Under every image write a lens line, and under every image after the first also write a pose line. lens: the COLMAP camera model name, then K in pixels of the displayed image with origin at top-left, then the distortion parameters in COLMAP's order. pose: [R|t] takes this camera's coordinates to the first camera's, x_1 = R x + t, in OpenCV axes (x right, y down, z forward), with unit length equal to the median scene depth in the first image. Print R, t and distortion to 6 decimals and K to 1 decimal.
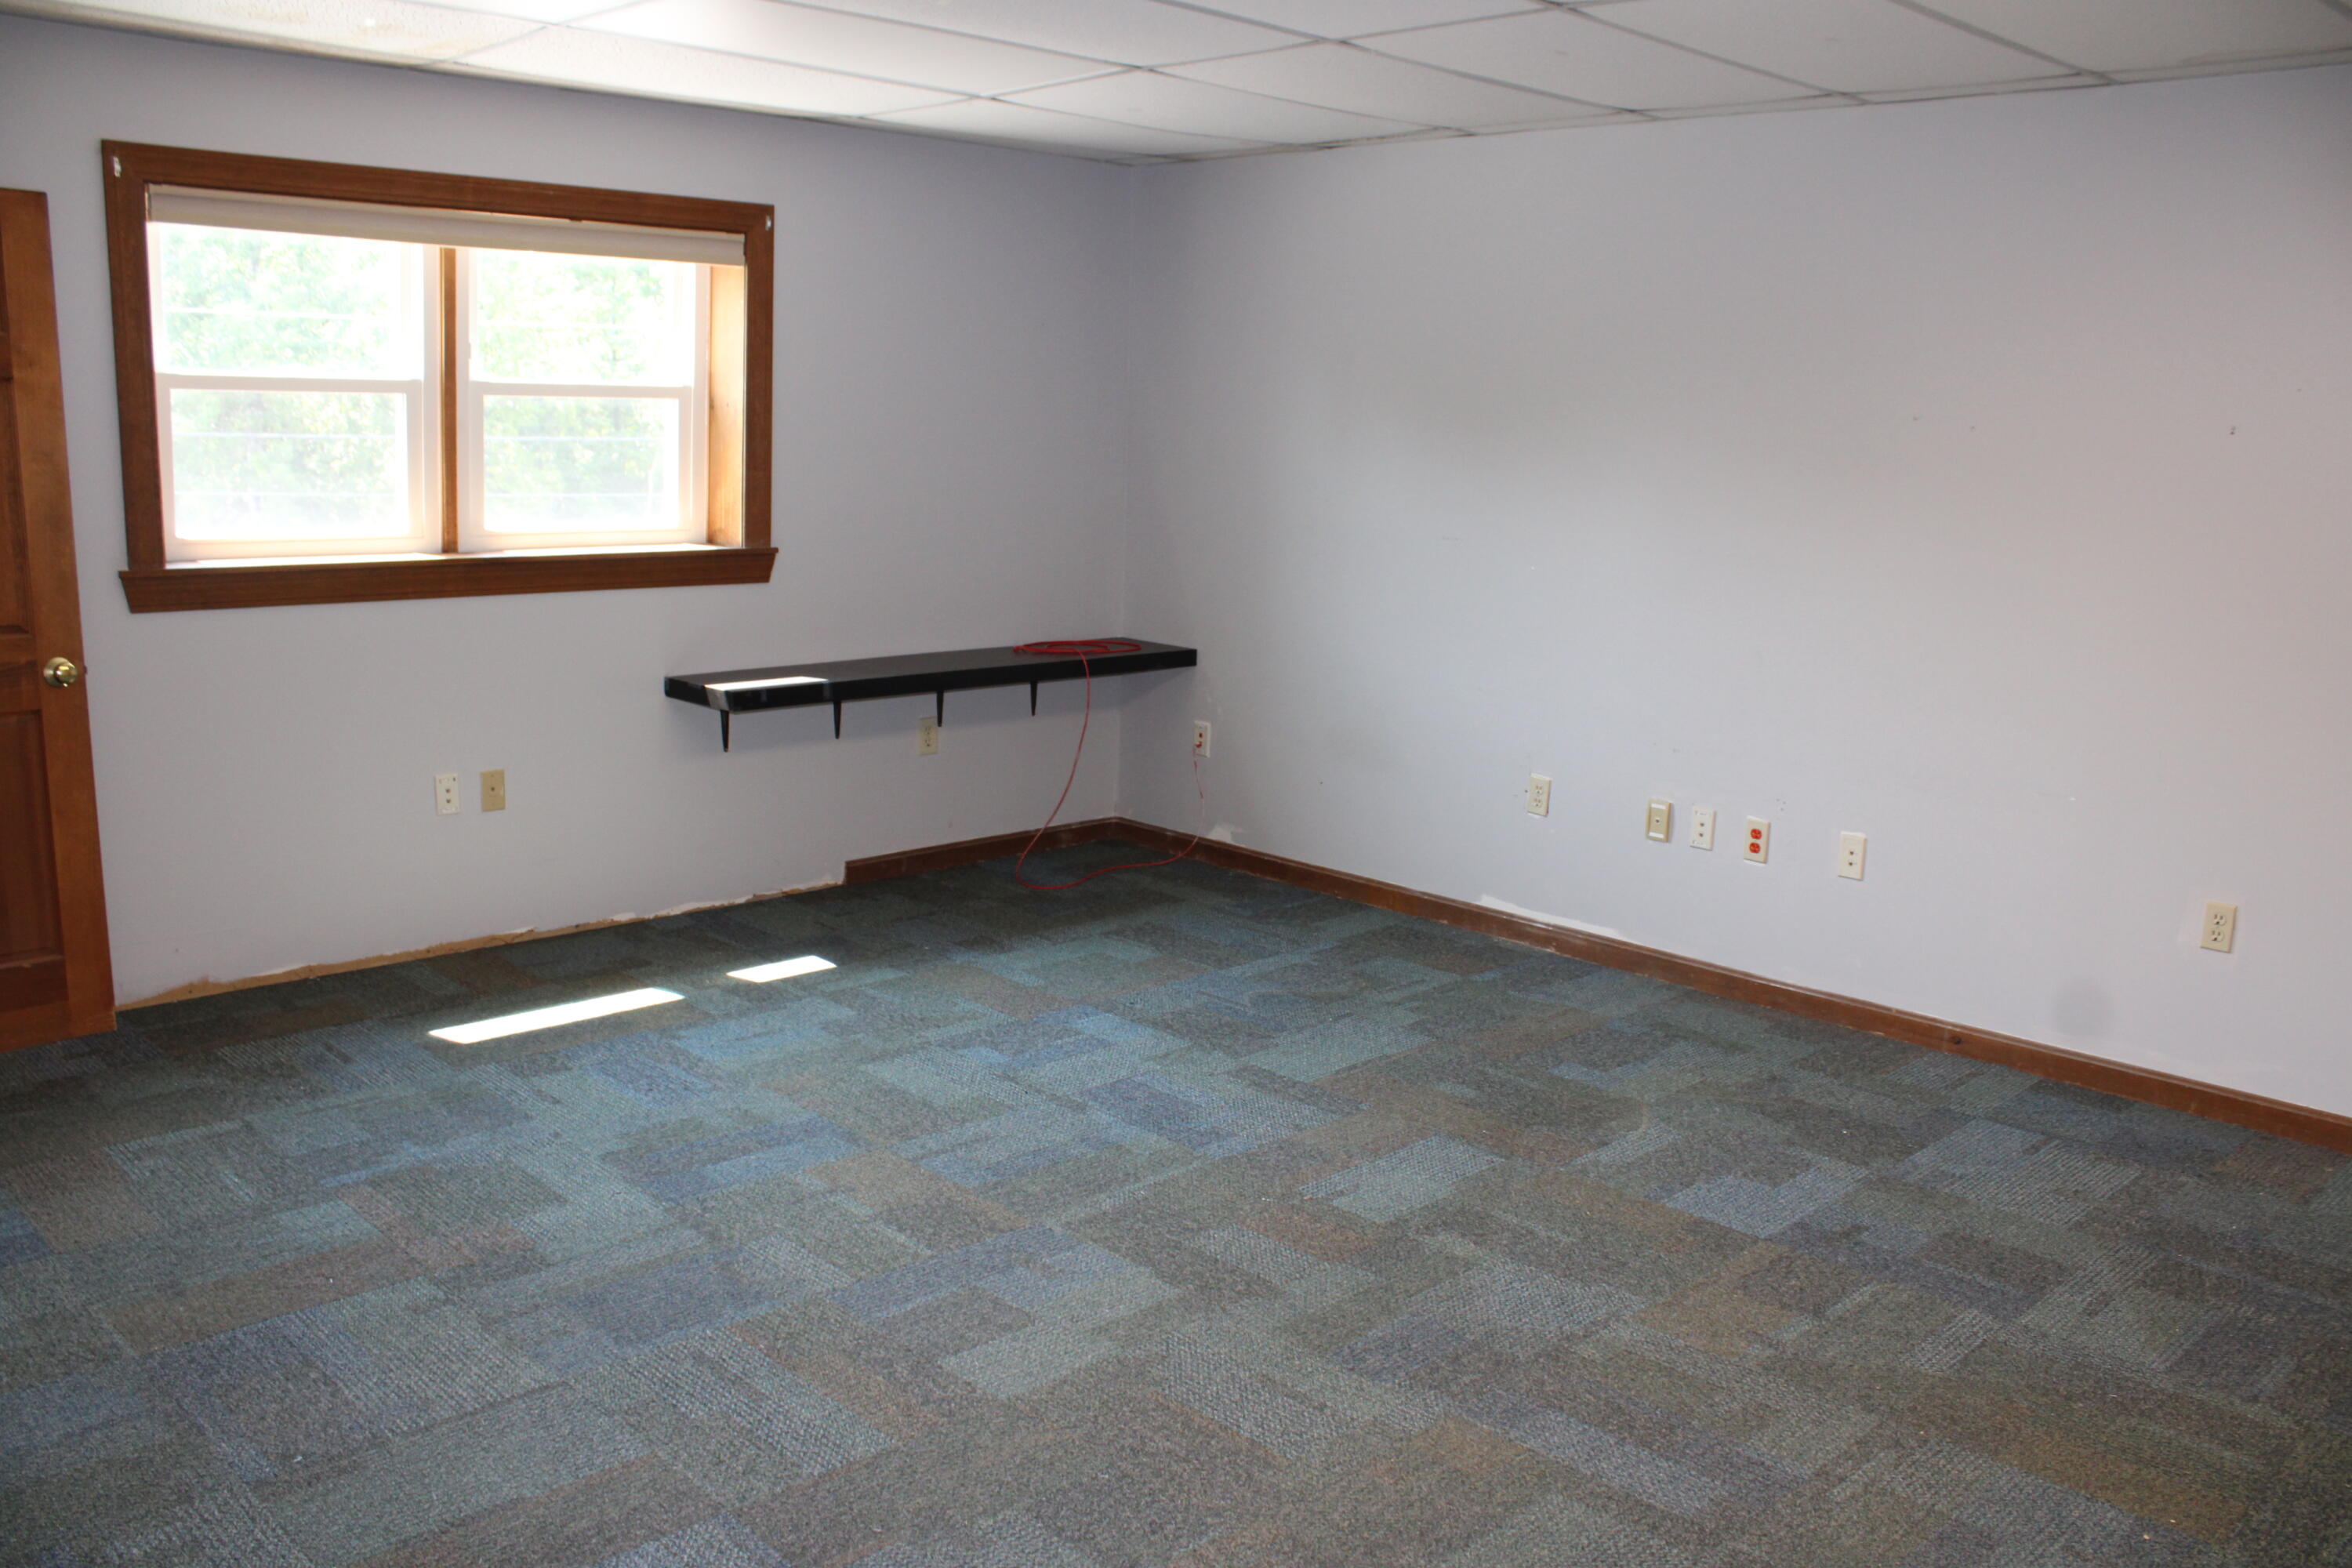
lens RADIAL K [[1948.5, 0, 1176.0], [0, 1948.5, 784.0], [0, 0, 1]] dist [-0.158708, 0.128866]
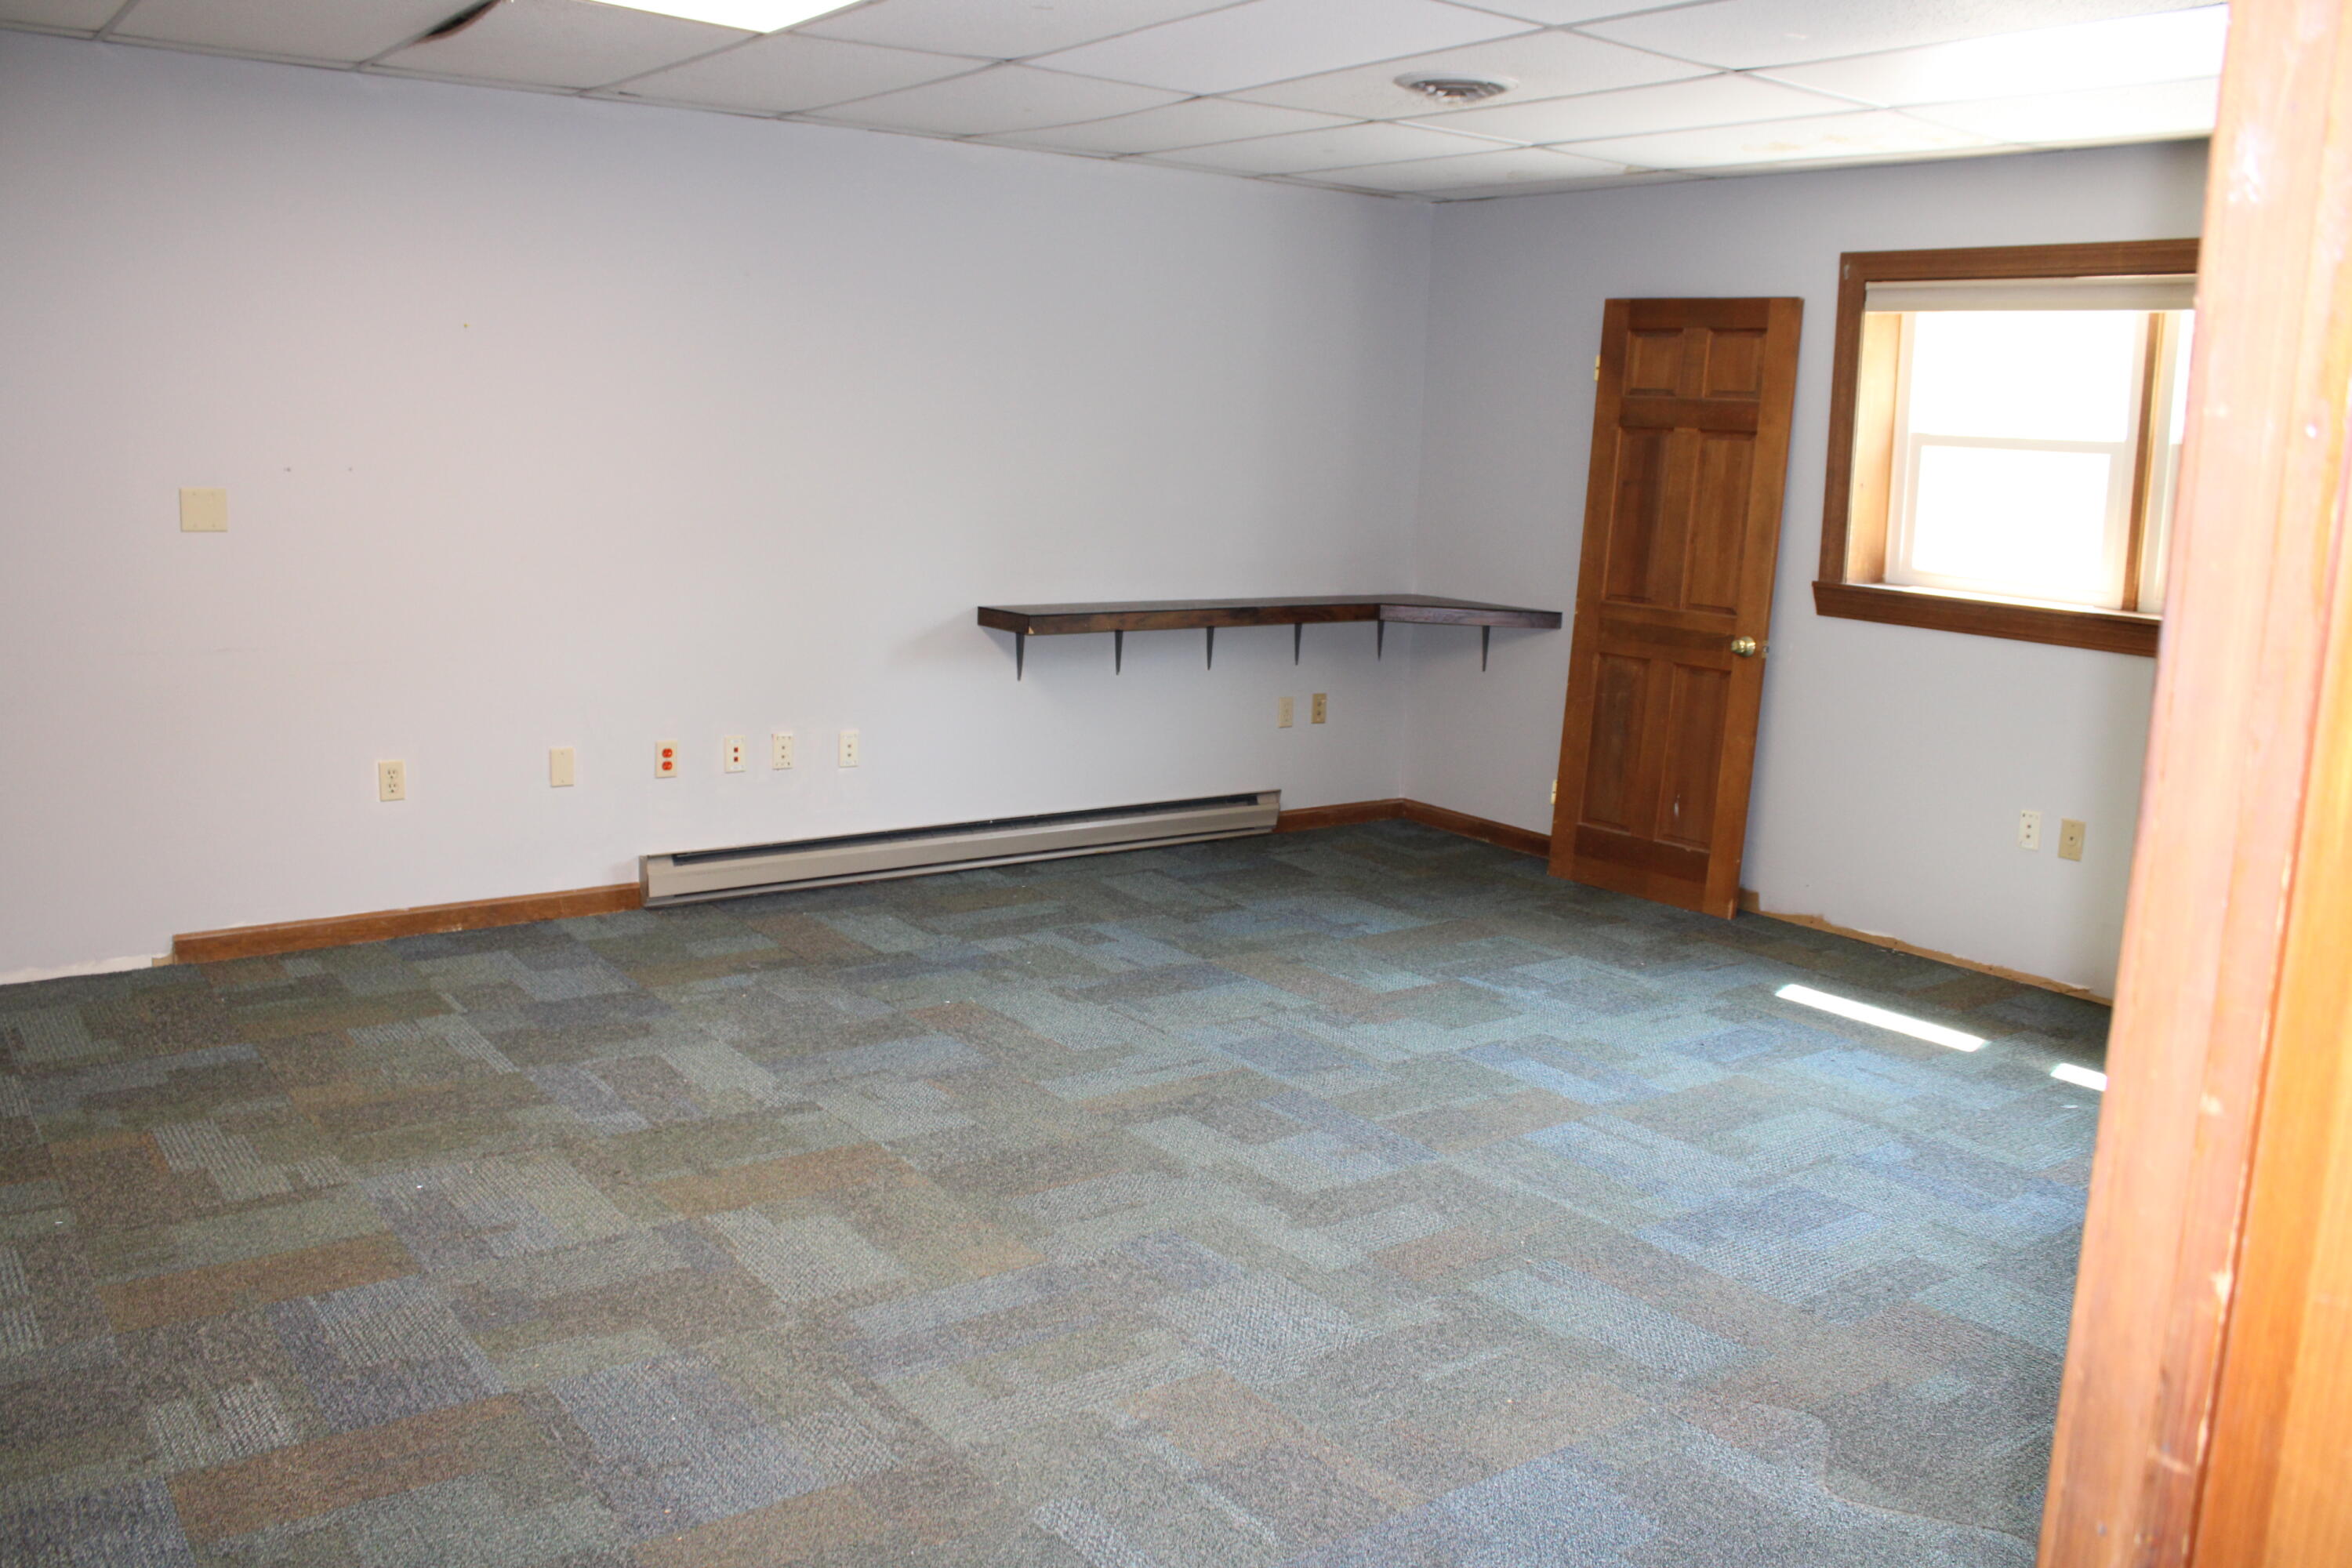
lens RADIAL K [[1948.5, 0, 1176.0], [0, 1948.5, 784.0], [0, 0, 1]] dist [-0.158708, 0.128866]
pose [[-0.134691, 0.140592, -0.980863, 0.834975], [-0.224409, 0.959835, 0.168394, -0.105792], [0.965142, 0.242796, -0.097731, 0.757589]]
